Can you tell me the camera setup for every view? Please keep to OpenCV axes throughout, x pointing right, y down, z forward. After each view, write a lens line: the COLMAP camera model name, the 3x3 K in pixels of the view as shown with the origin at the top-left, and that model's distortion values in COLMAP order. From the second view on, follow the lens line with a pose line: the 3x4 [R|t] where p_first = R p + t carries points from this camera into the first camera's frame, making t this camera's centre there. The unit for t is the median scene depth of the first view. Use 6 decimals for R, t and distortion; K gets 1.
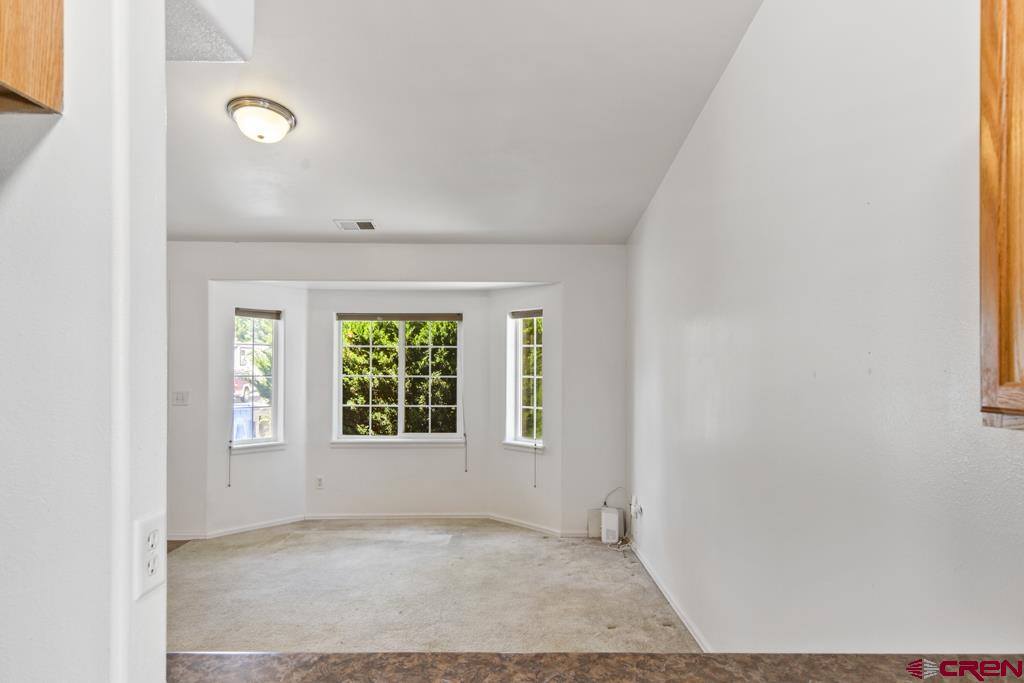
lens RADIAL K [[592.5, 0, 511.6], [0, 592.5, 363.0], [0, 0, 1]] dist [0.001360, 0.000156]
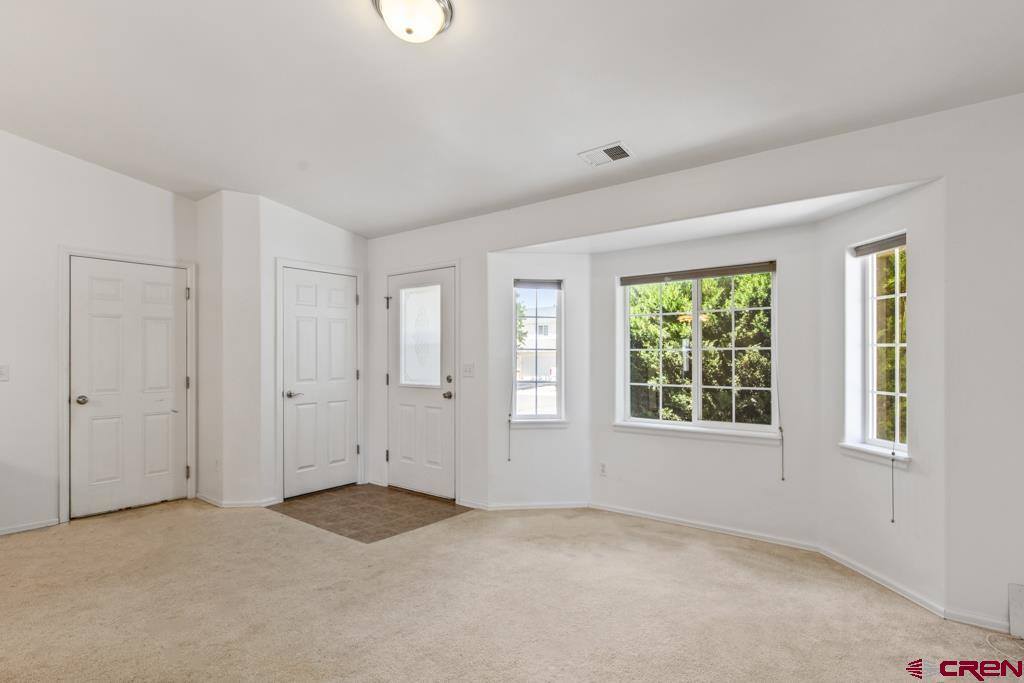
lens RADIAL K [[526.6, 0, 510.3], [0, 526.6, 356.5], [0, 0, 1]] dist [-0.001986, -0.000752]
pose [[0.771479, -0.004277, -0.636241, 0.075749], [0.004065, 0.999990, -0.001794, 0.034307], [0.636242, -0.001202, 0.771489, 0.305729]]
